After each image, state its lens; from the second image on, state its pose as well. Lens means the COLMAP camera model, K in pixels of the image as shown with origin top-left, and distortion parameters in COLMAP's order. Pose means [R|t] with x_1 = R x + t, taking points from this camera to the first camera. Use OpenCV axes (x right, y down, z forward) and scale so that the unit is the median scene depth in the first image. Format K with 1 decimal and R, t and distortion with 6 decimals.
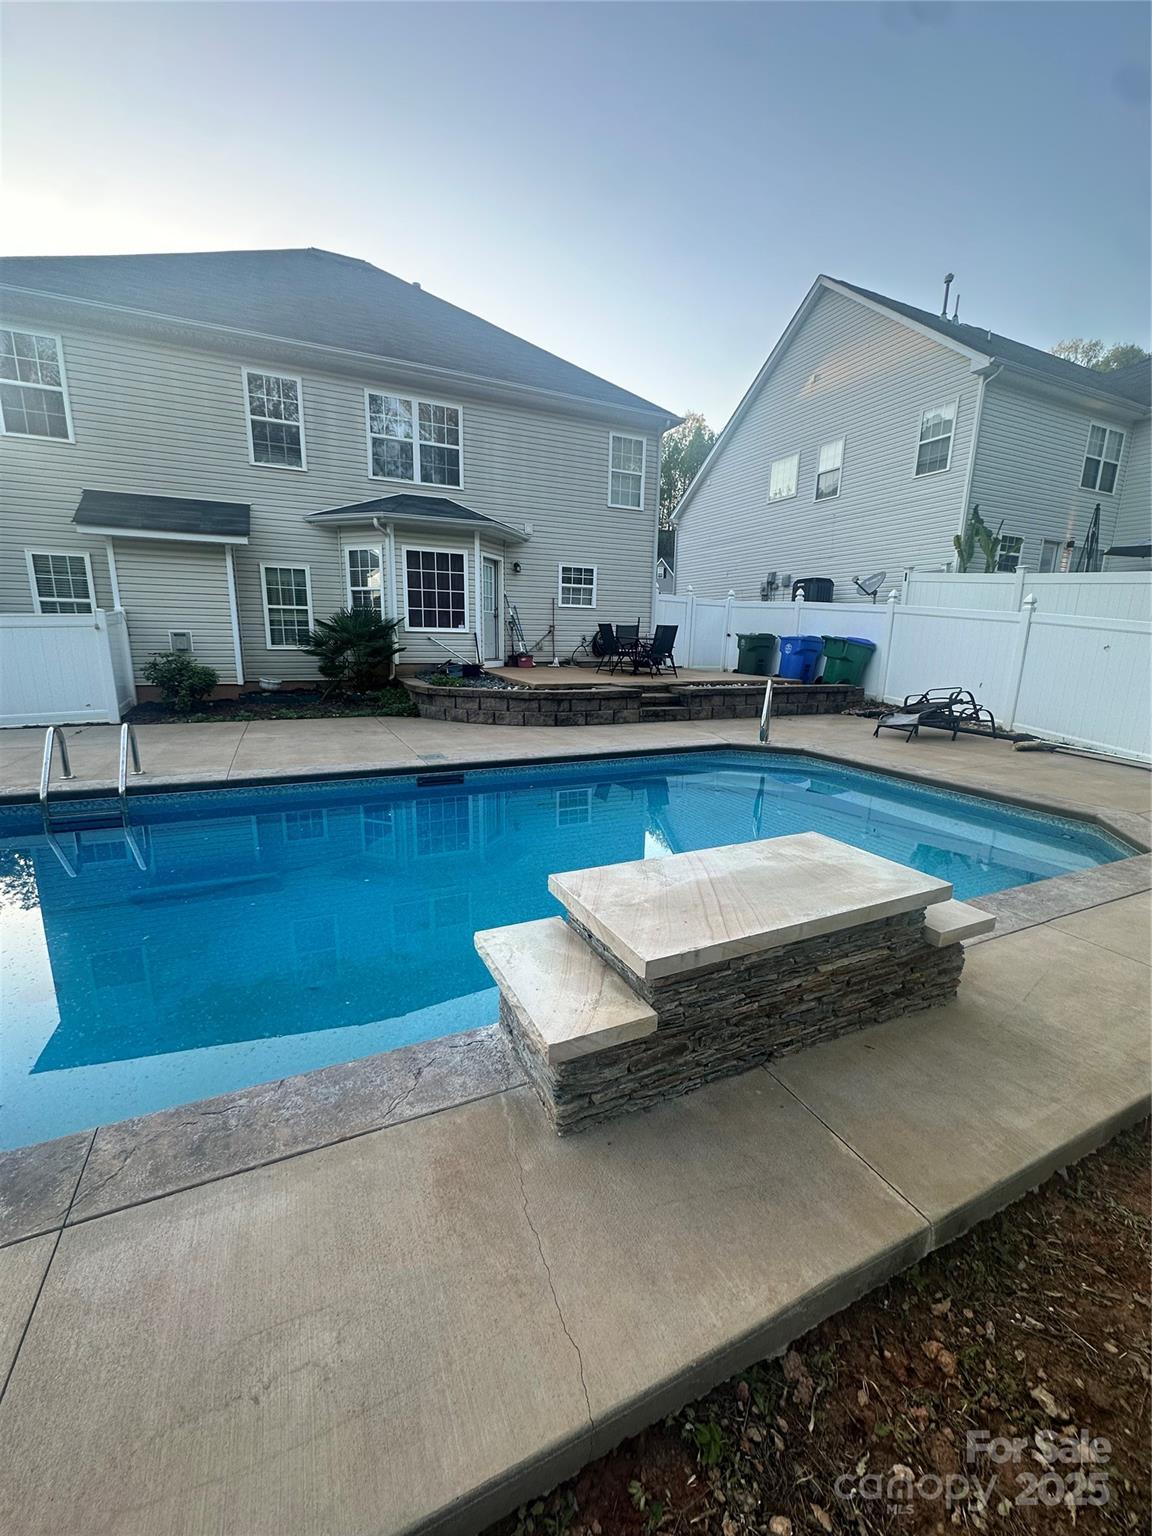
lens RADIAL K [[615.5, 0, 576.0], [0, 615.5, 768.0], [0, 0, 1]] dist [-0.000602, -0.000071]
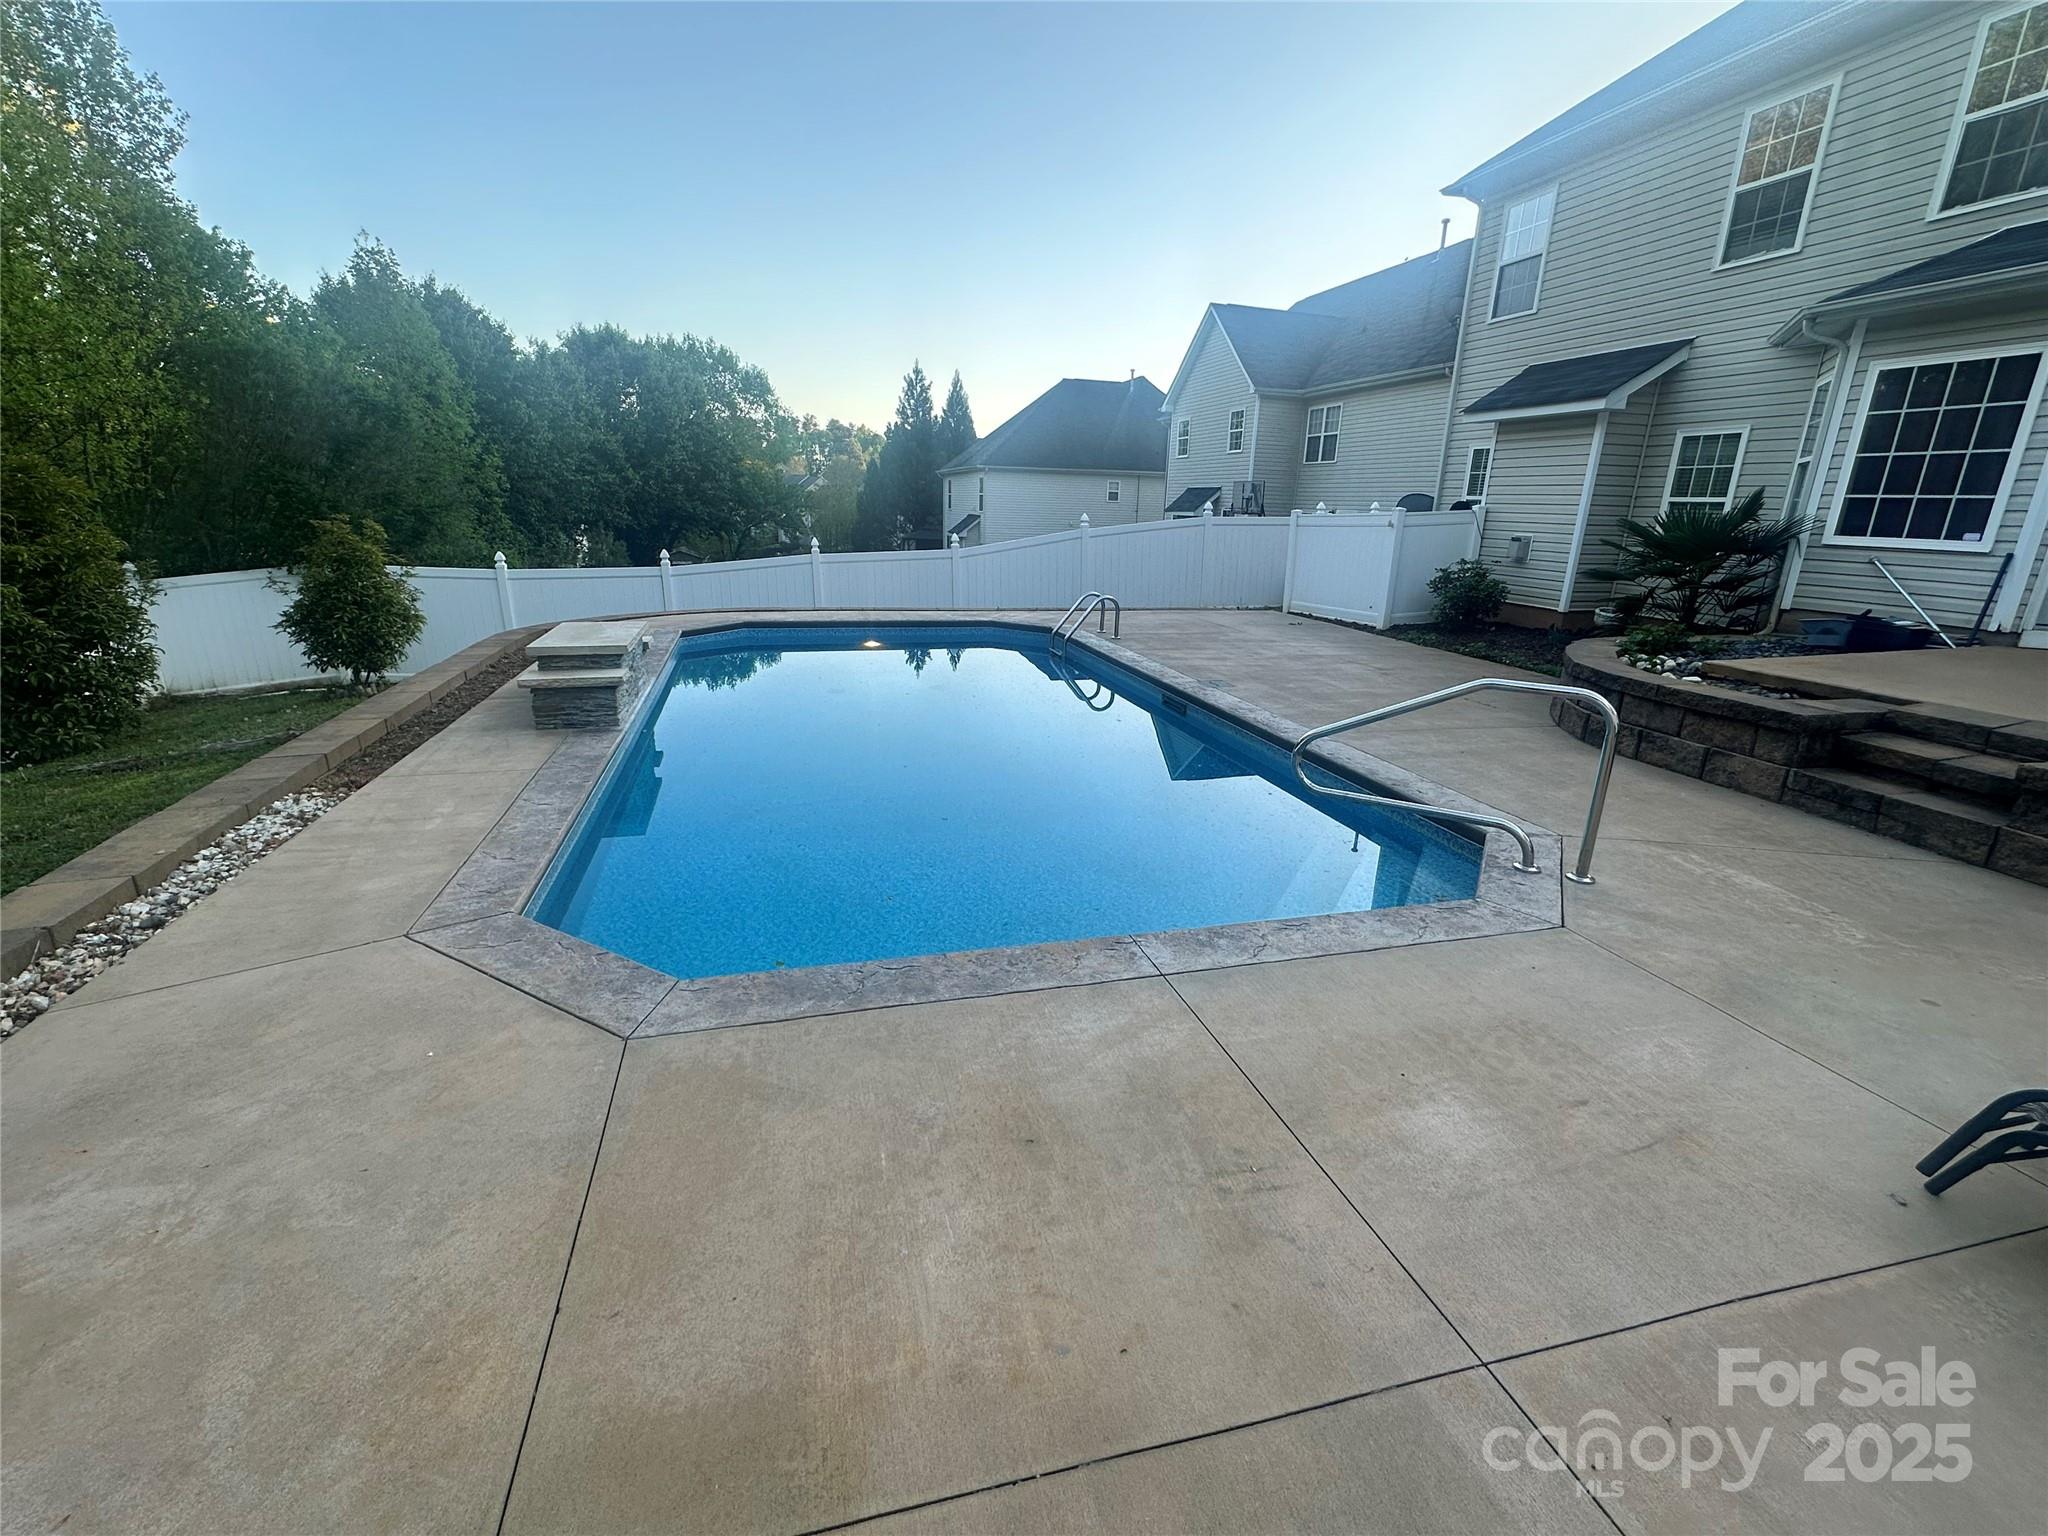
lens RADIAL K [[914.8, 0, 1024.0], [0, 914.8, 768.0], [0, 0, 1]] dist [-0.000872, -0.000252]
pose [[-0.173167, 0.256001, -0.951040, 0.596467], [-0.237391, 0.926309, 0.292568, -0.126098], [0.955855, 0.276432, -0.099634, 0.546007]]
